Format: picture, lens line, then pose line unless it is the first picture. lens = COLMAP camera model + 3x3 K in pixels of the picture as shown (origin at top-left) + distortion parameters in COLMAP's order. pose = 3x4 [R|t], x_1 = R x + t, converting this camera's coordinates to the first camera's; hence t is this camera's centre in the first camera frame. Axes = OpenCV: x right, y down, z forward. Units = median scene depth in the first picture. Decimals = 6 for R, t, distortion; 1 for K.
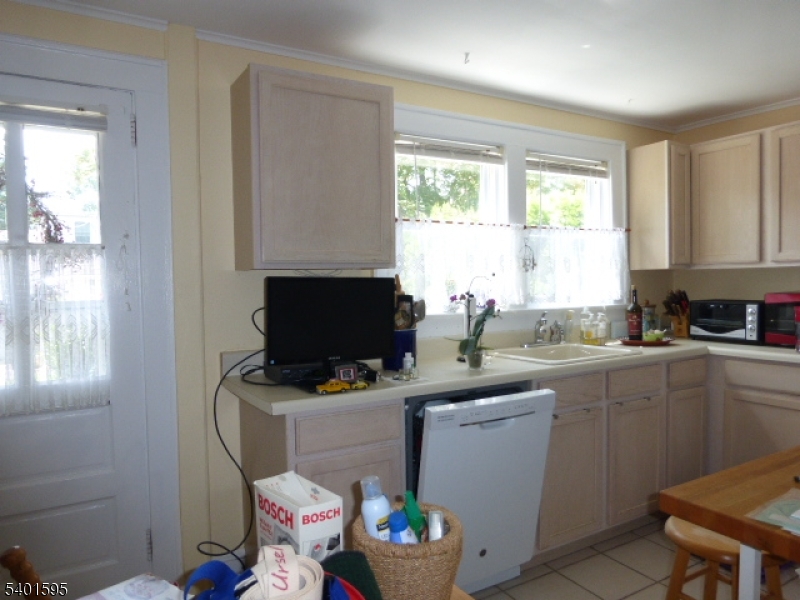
lens RADIAL K [[585.0, 0, 401.7], [0, 585.0, 302.9], [0, 0, 1]] dist [-0.034541, 0.031225]
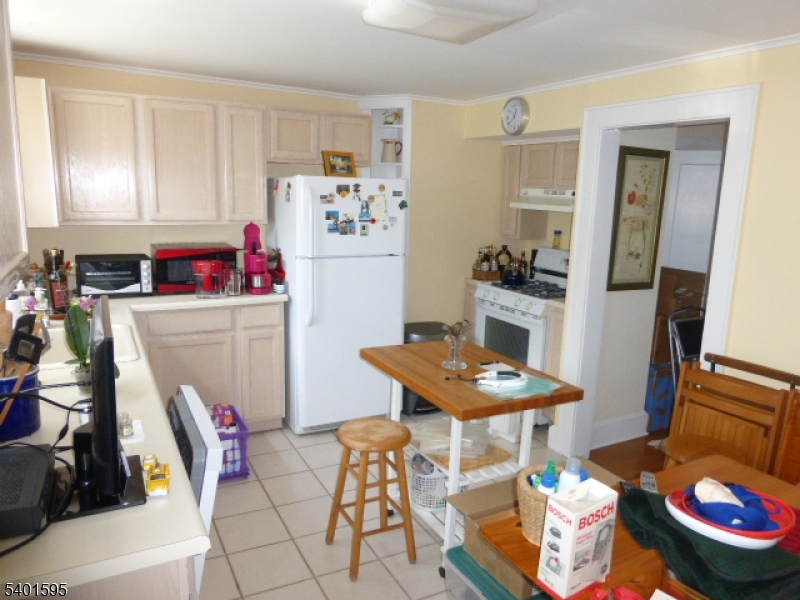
lens RADIAL K [[588.3, 0, 400.0], [0, 588.3, 300.0], [0, 0, 1]] dist [0.002071, 0.002257]
pose [[0.067560, -0.168032, 0.983464, -0.457880], [0.008077, 0.985776, 0.167872, -0.103459], [-0.997683, -0.003398, 0.067956, 0.428898]]
